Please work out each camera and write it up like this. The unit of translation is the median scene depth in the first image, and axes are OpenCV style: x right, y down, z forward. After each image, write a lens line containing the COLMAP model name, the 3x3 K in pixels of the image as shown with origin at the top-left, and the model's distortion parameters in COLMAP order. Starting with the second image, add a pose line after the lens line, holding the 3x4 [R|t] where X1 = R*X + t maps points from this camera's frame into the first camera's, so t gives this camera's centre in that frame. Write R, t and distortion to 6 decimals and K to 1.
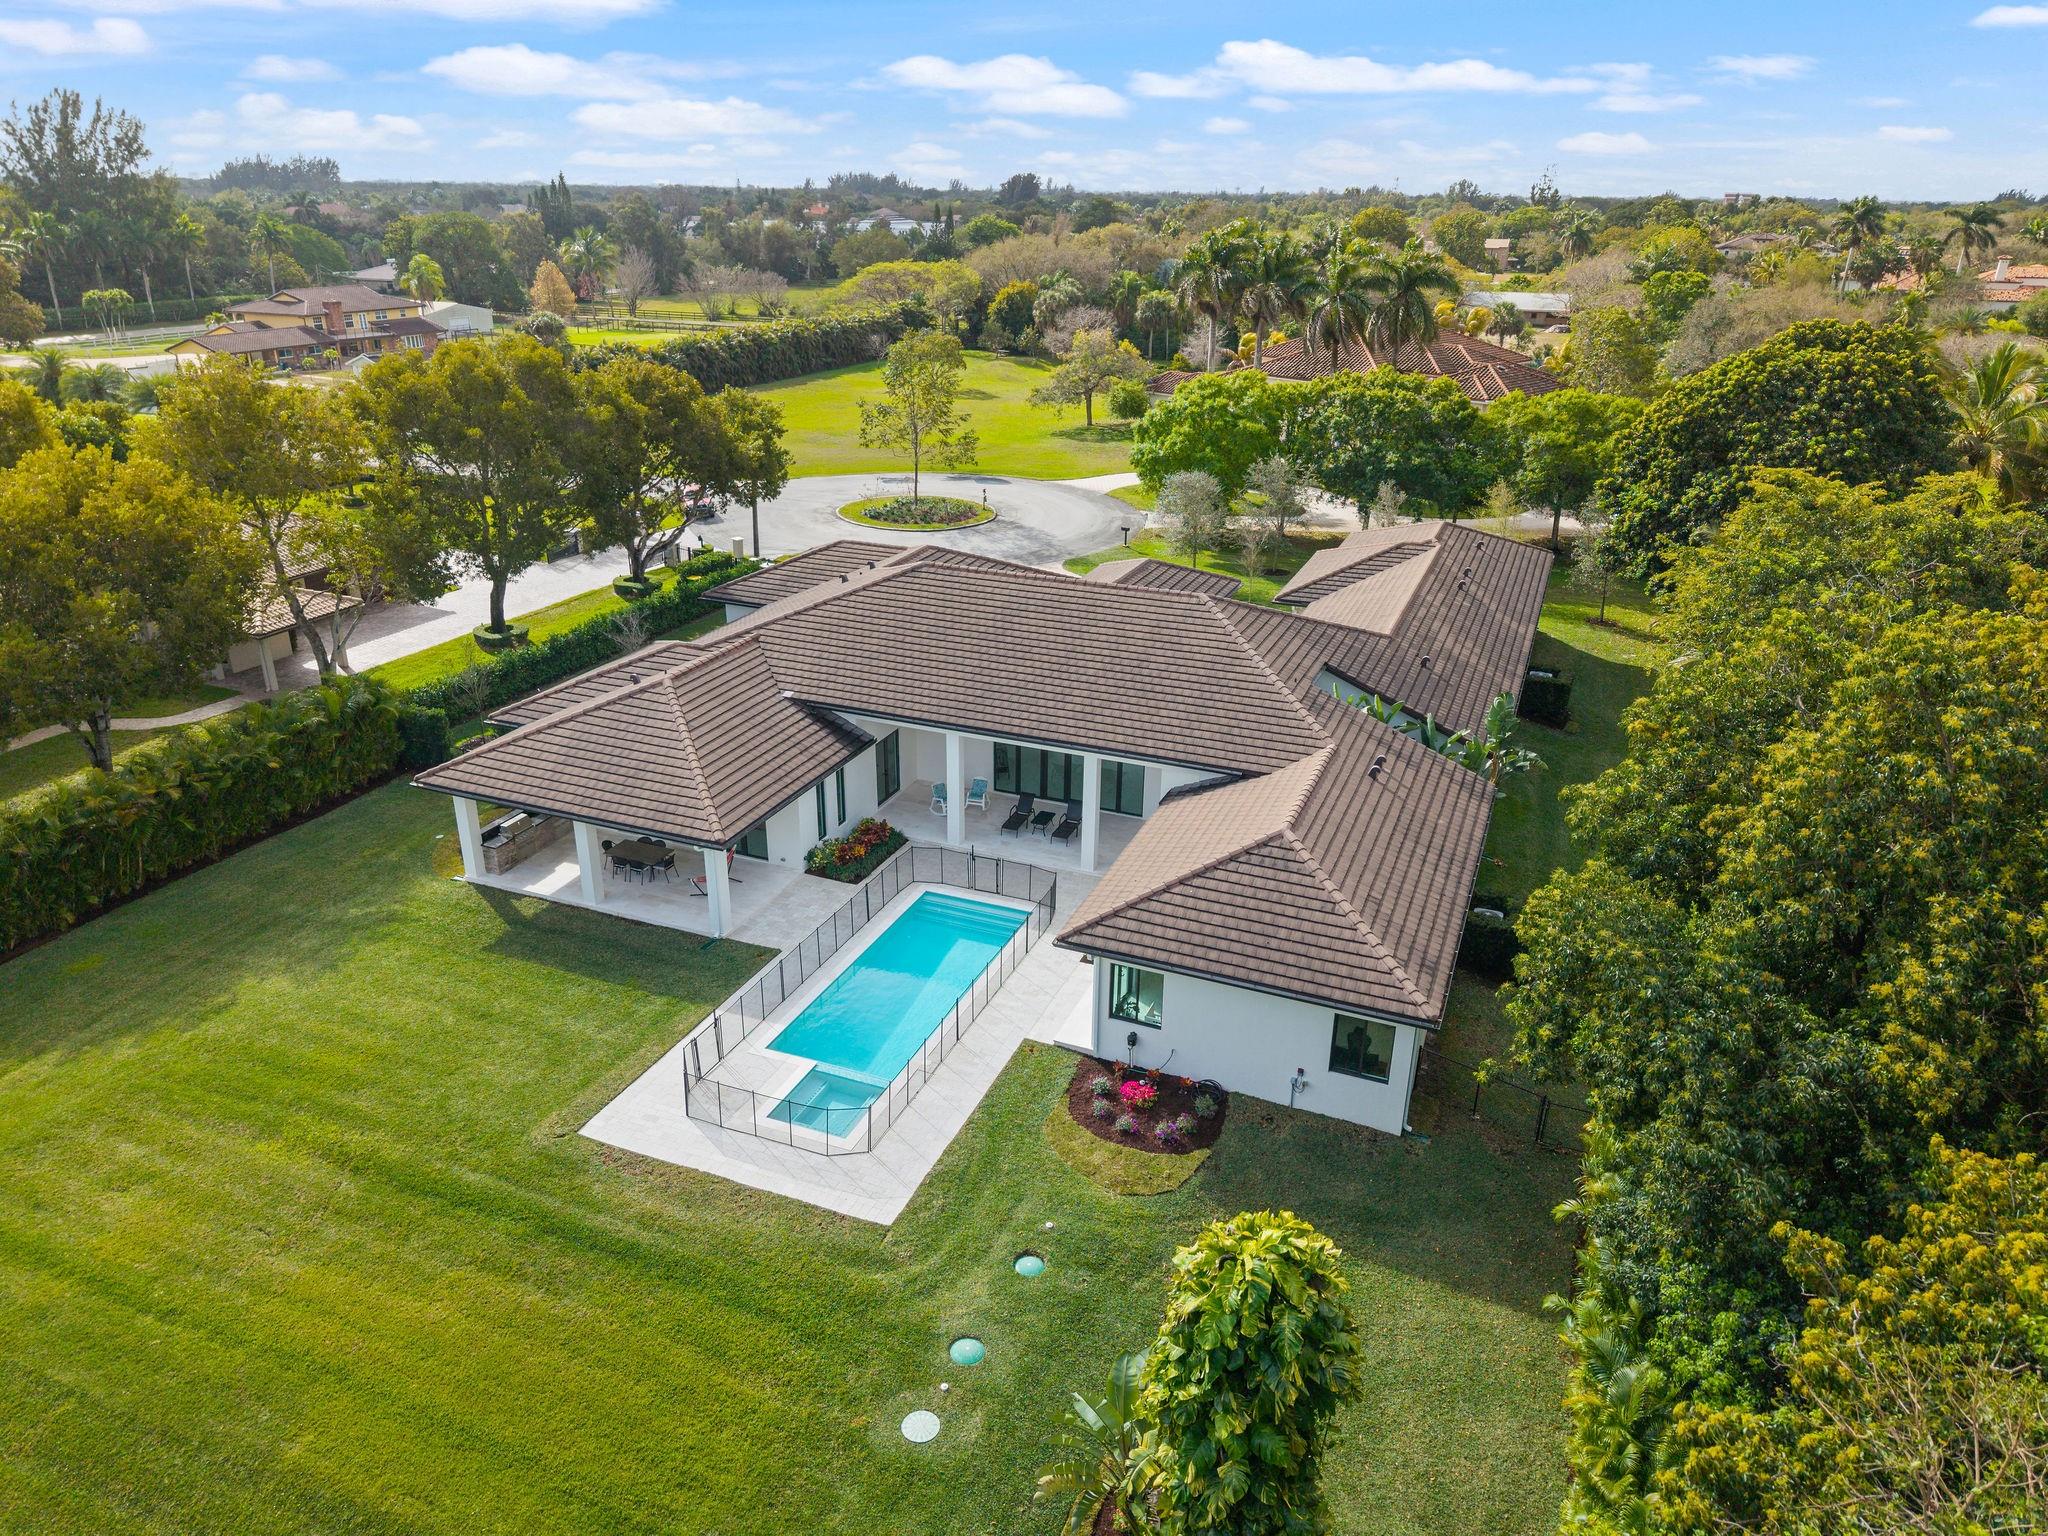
lens RADIAL K [[1426.2, 0, 1024.0], [0, 1426.2, 768.0], [0, 0, 1]] dist [0.027865, -0.002427]
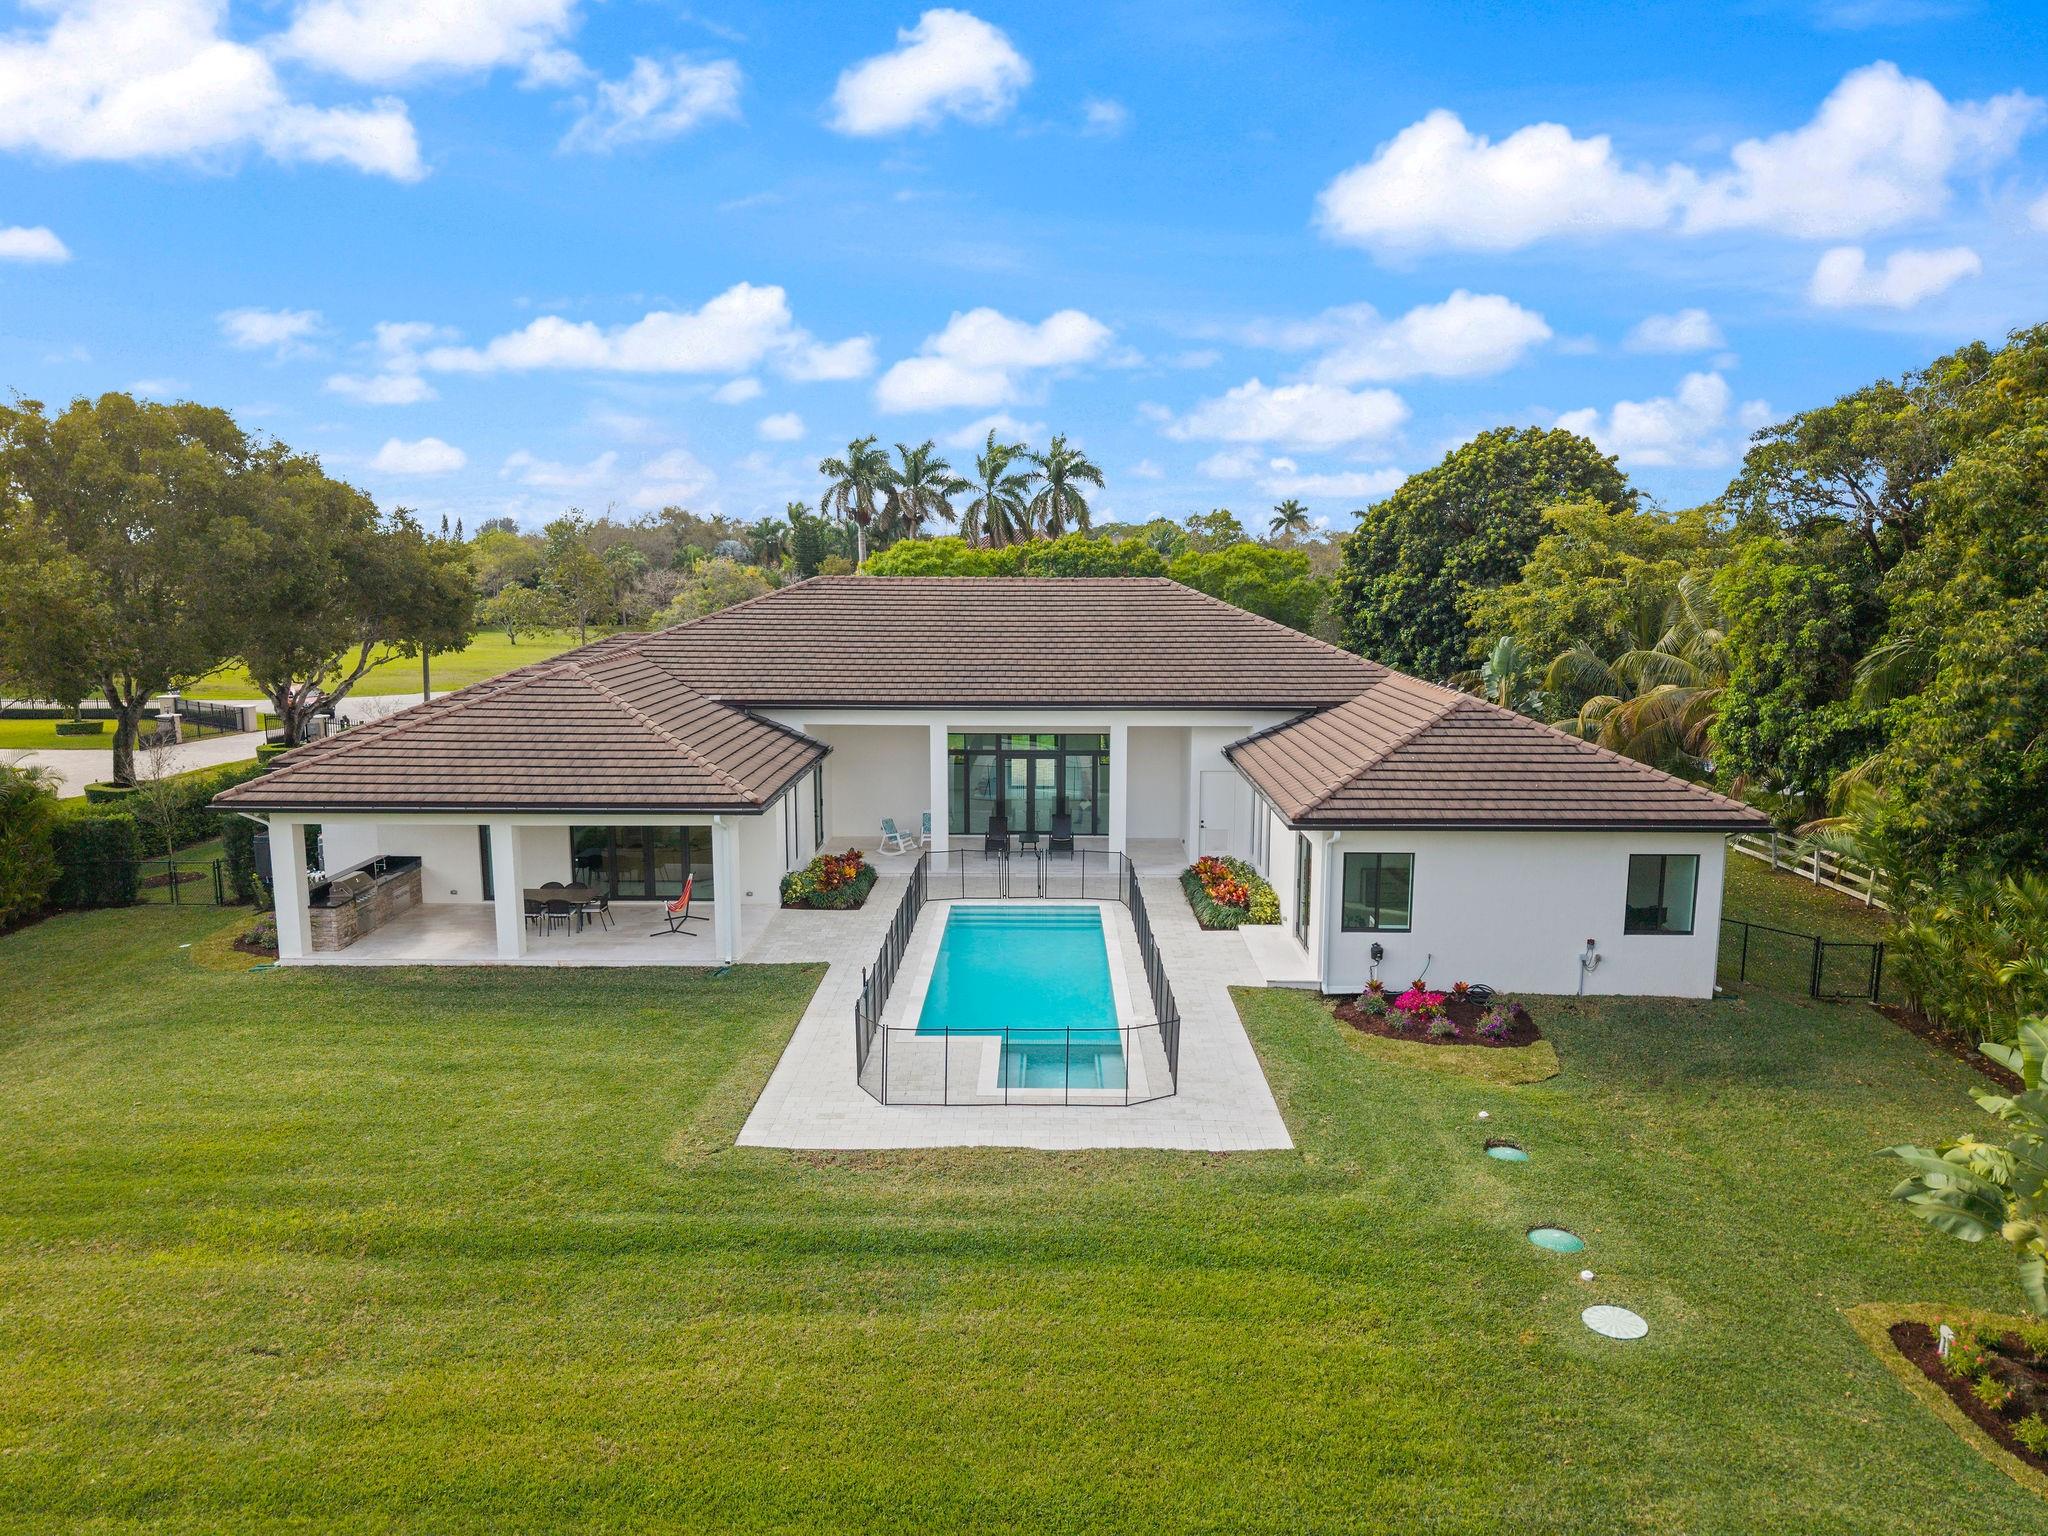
lens RADIAL K [[1407.9, 0, 1003.0], [0, 1407.9, 774.6], [0, 0, 1]] dist [-0.006879, -0.004391]
pose [[0.928572, -0.057753, 0.366631, -0.416558], [0.146787, 0.964427, -0.219852, 0.248575], [-0.340892, 0.257965, 0.904017, 0.359443]]
